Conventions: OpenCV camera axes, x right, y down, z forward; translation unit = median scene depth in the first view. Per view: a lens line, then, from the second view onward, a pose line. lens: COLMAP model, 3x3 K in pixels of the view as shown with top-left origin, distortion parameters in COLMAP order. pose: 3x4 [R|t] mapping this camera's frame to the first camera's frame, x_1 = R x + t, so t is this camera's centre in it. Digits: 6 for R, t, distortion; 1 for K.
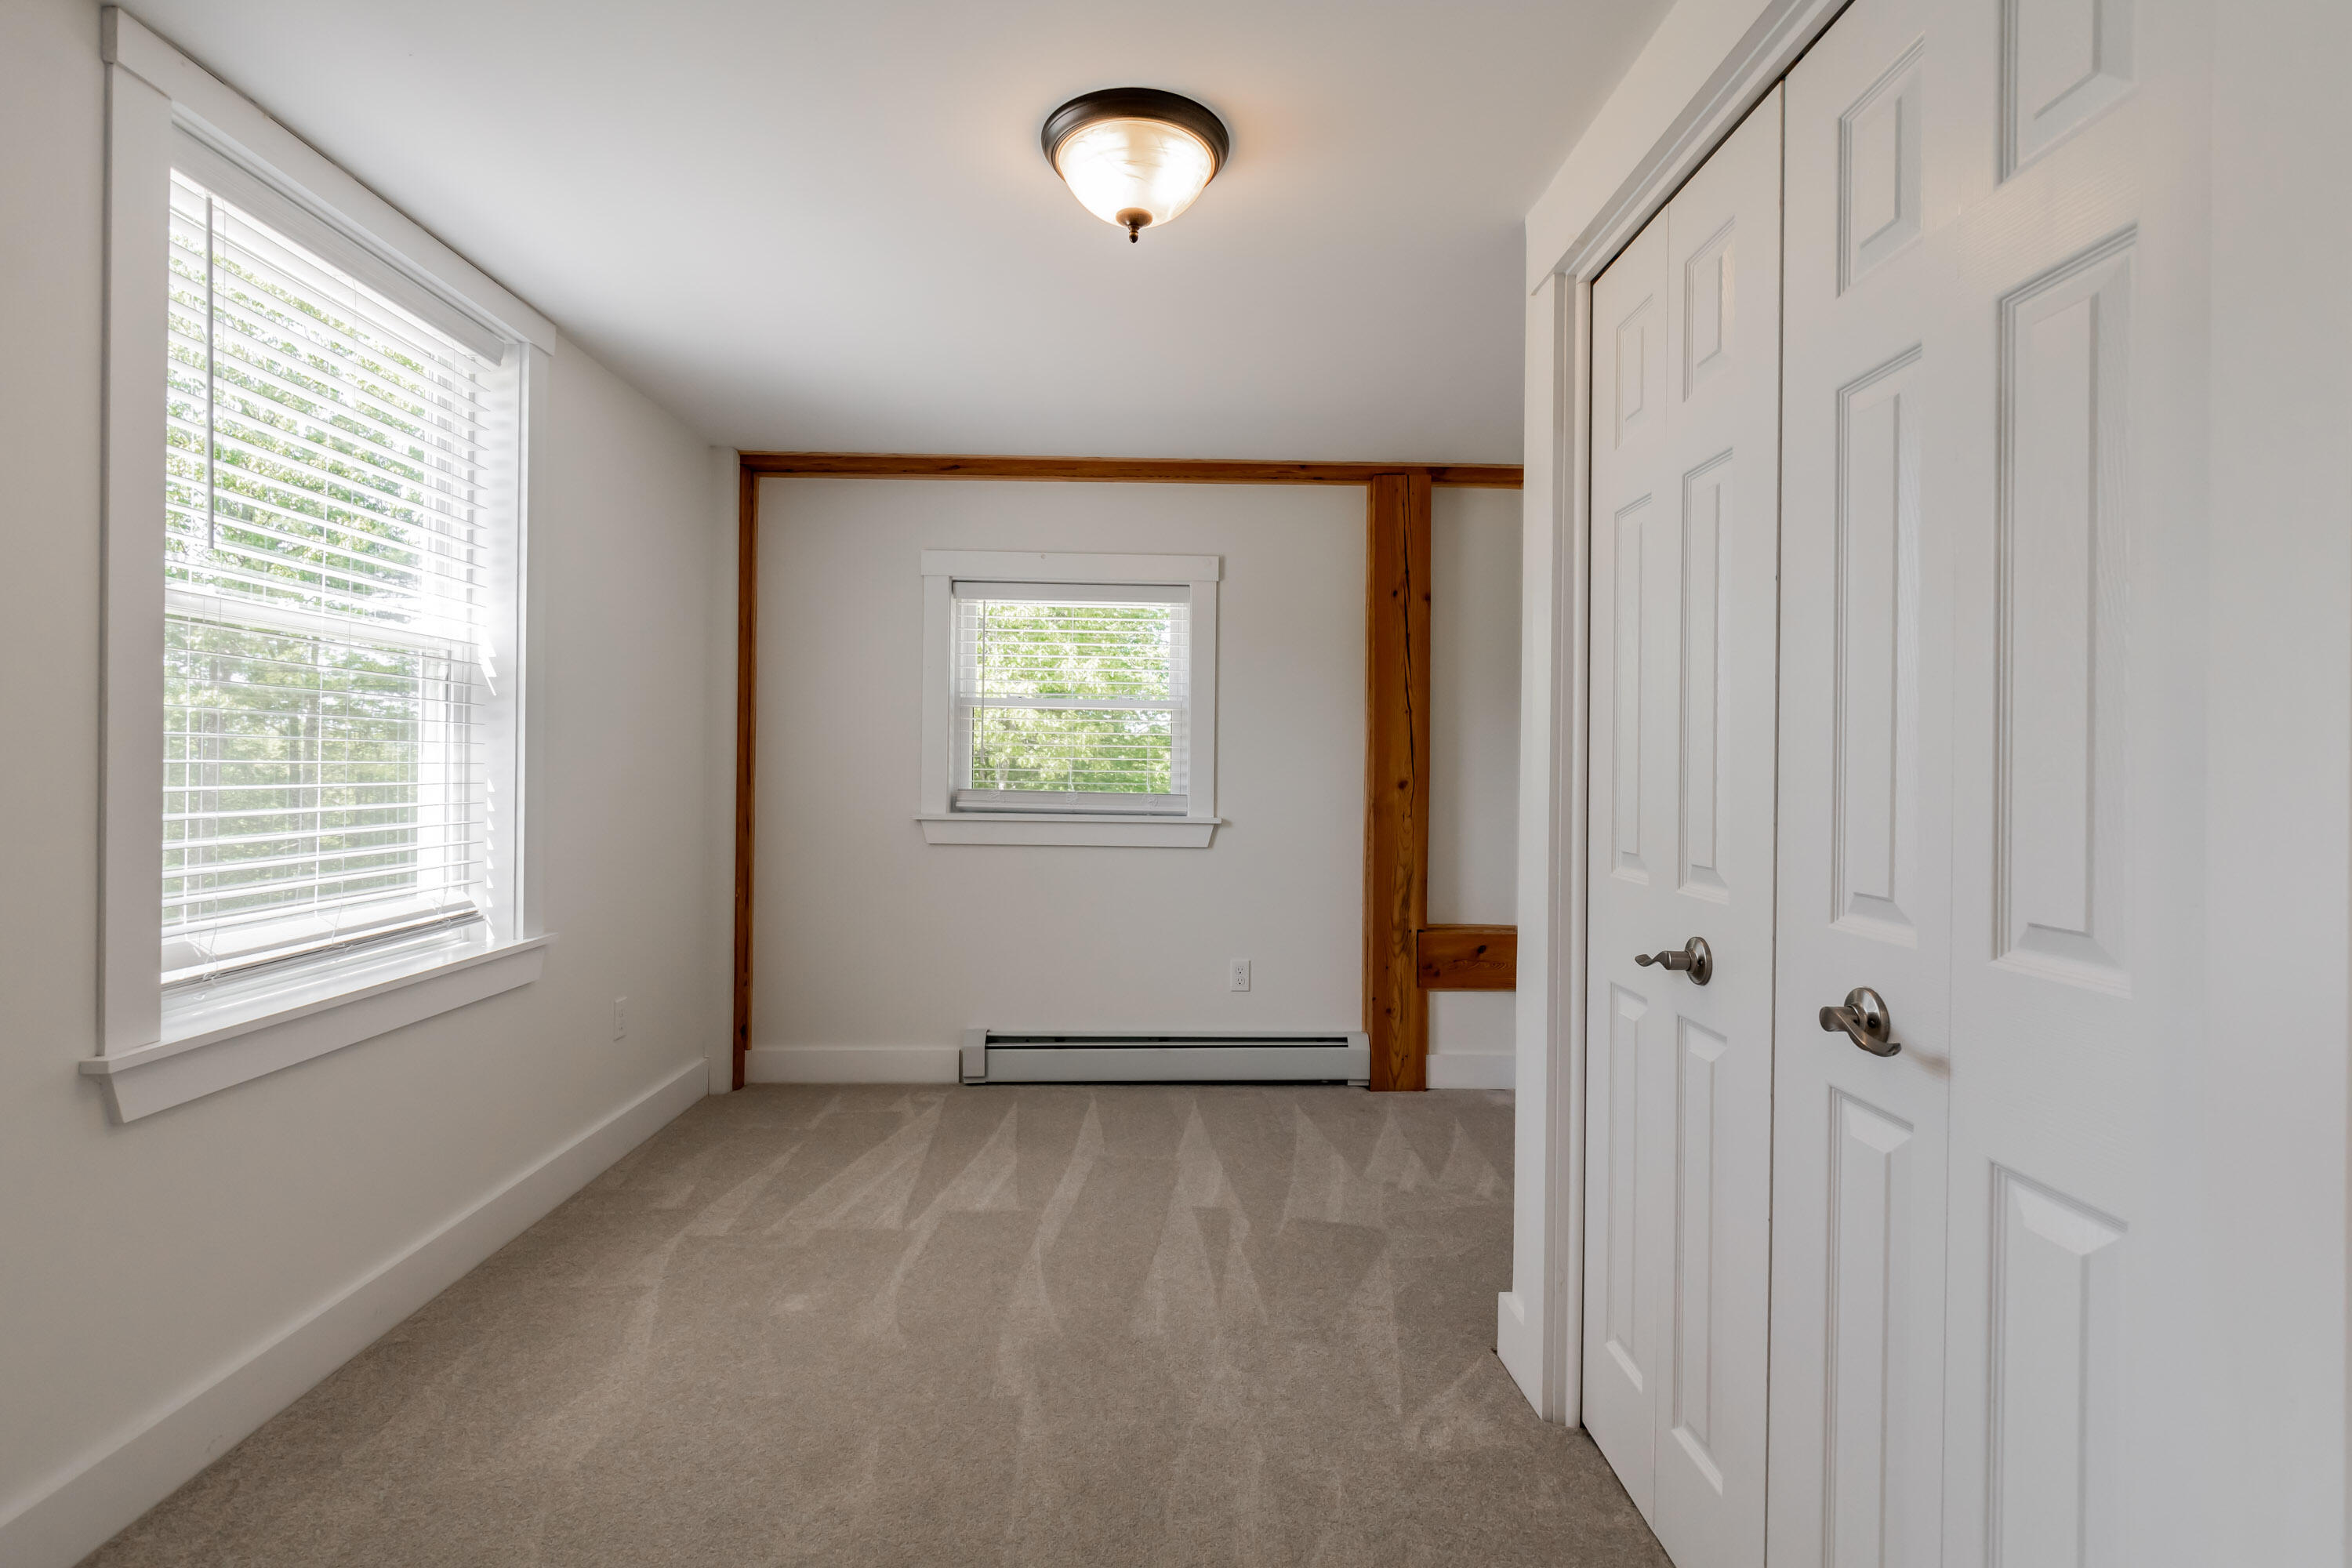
lens RADIAL K [[1154.1, 0, 1199.3], [0, 1154.1, 741.9], [0, 0, 1]] dist [0.019984, 0.000321]
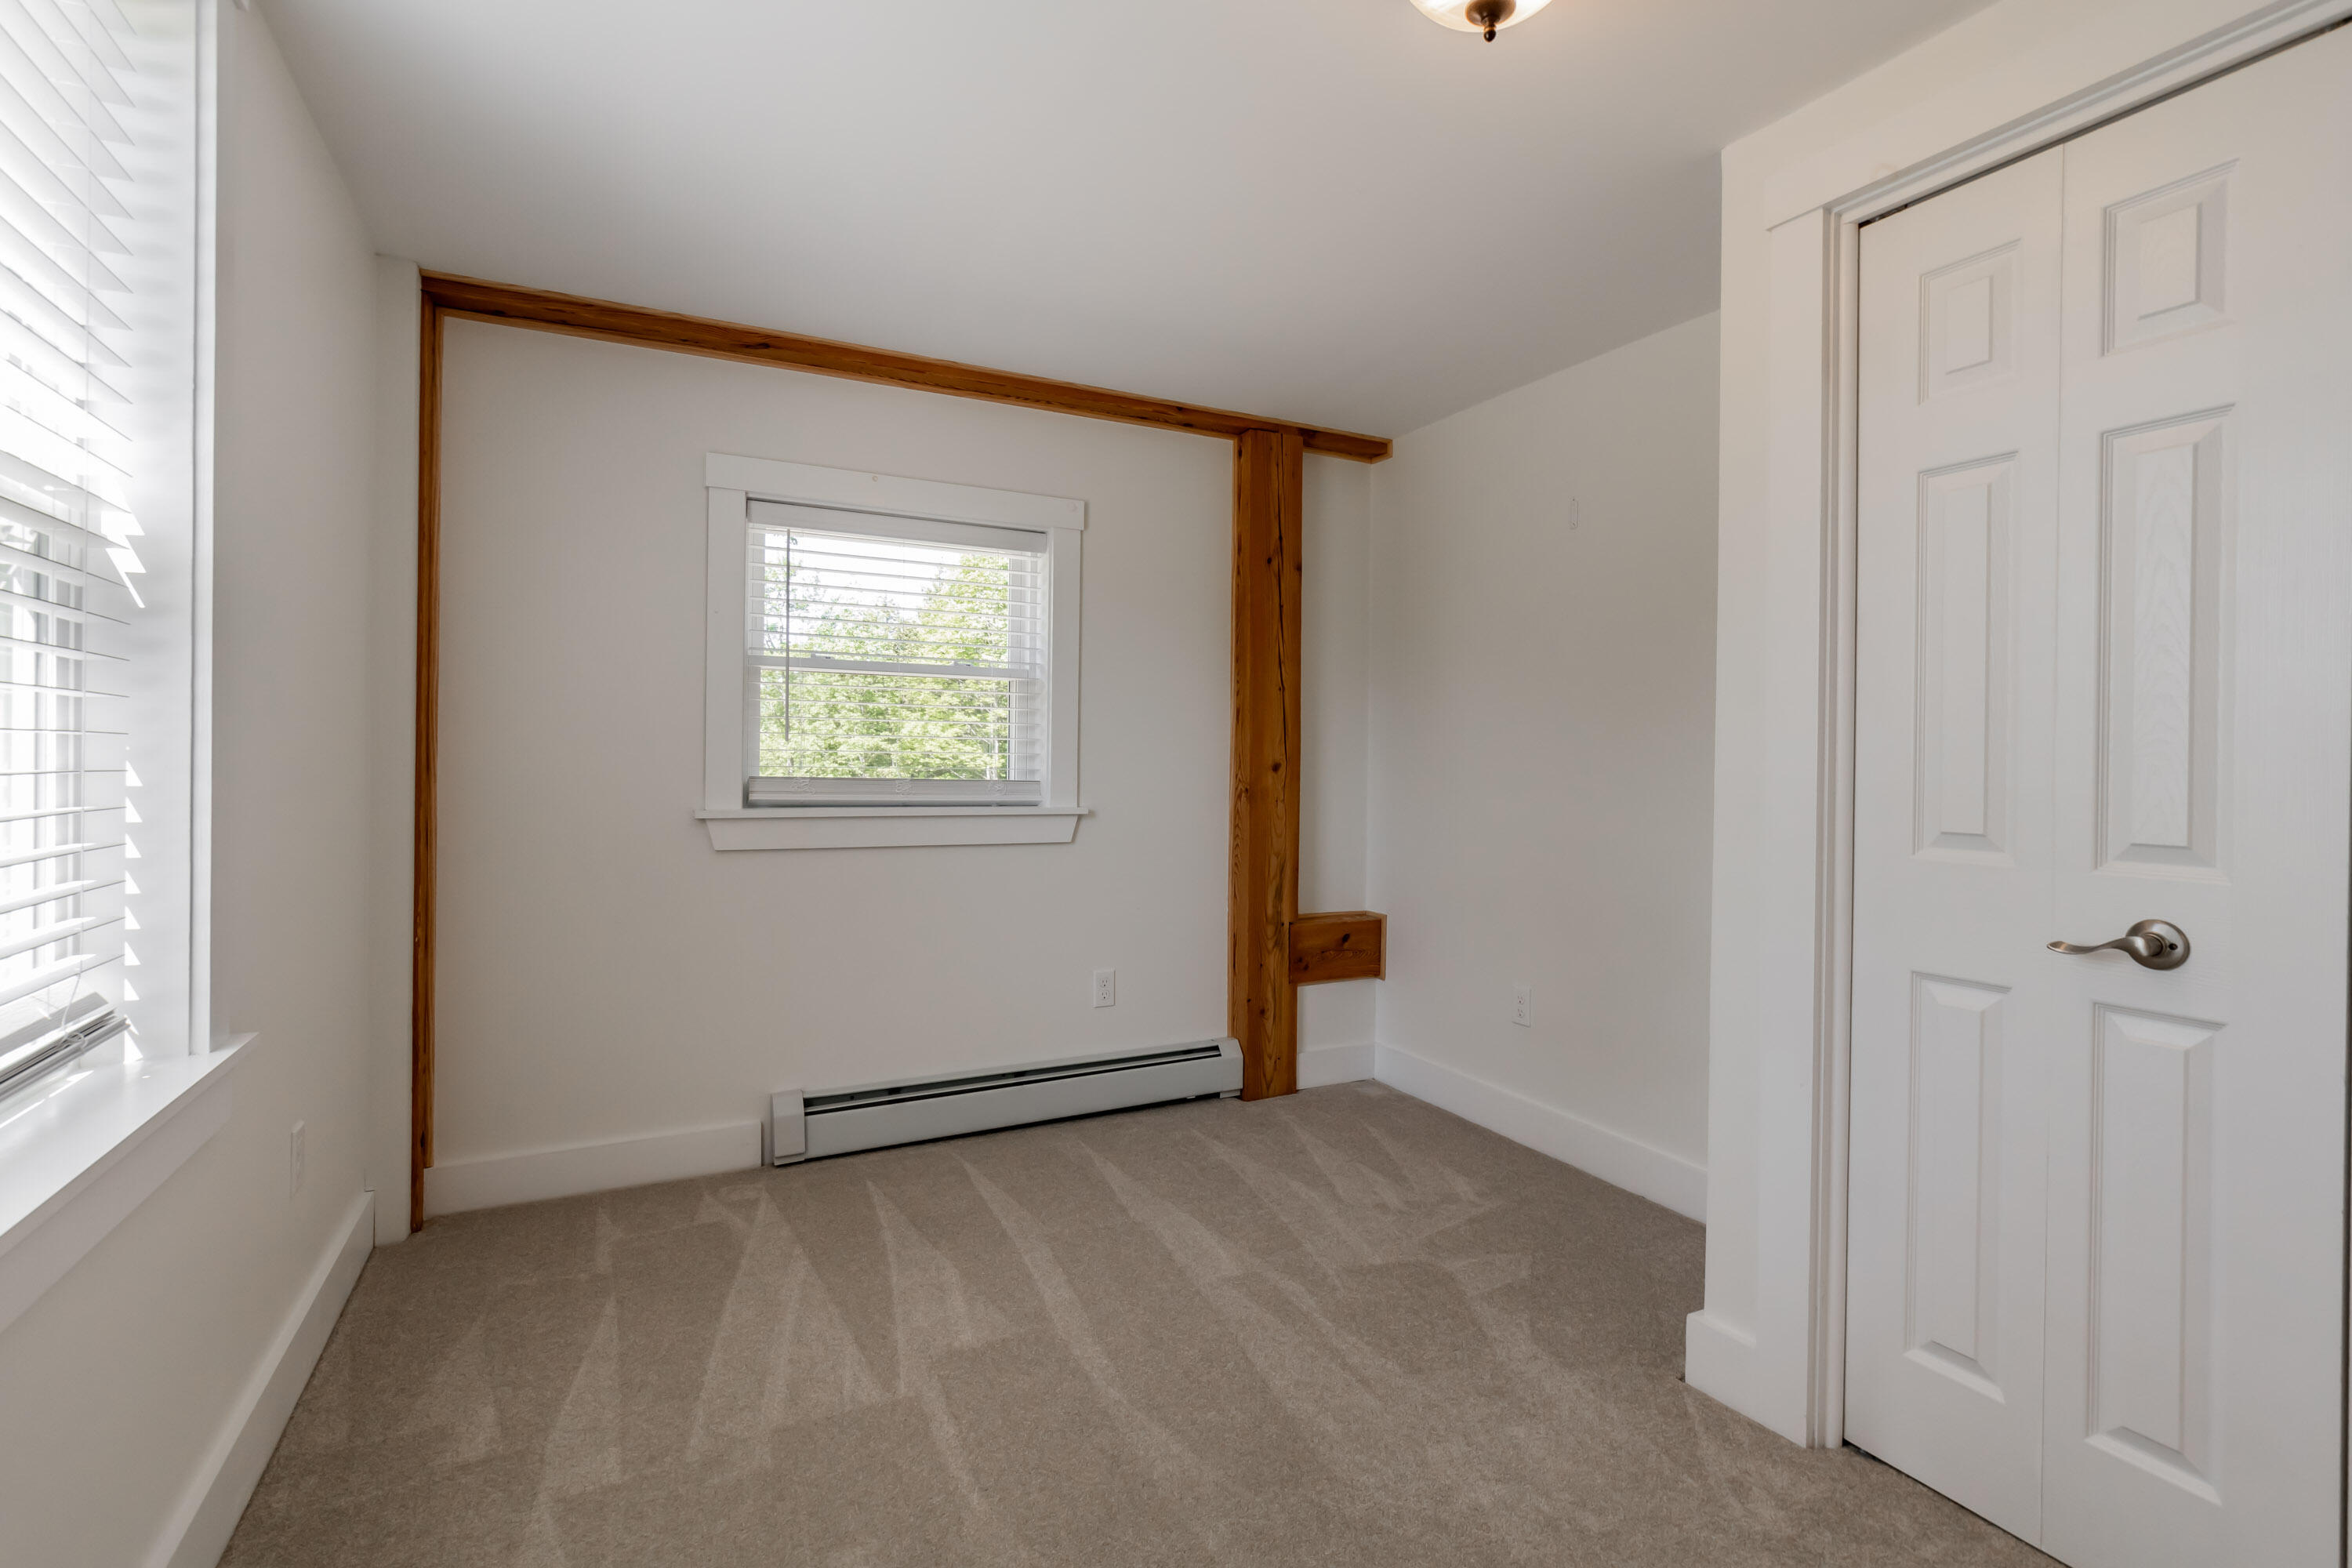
lens RADIAL K [[1132.1, 0, 1238.6], [0, 1132.1, 740.3], [0, 0, 1]] dist [0.002563, 0.001400]
pose [[0.894703, 0.004531, 0.446638, -0.273643], [-0.009146, 0.999925, 0.008177, 0.008754], [-0.446567, -0.011401, 0.894678, 0.213076]]
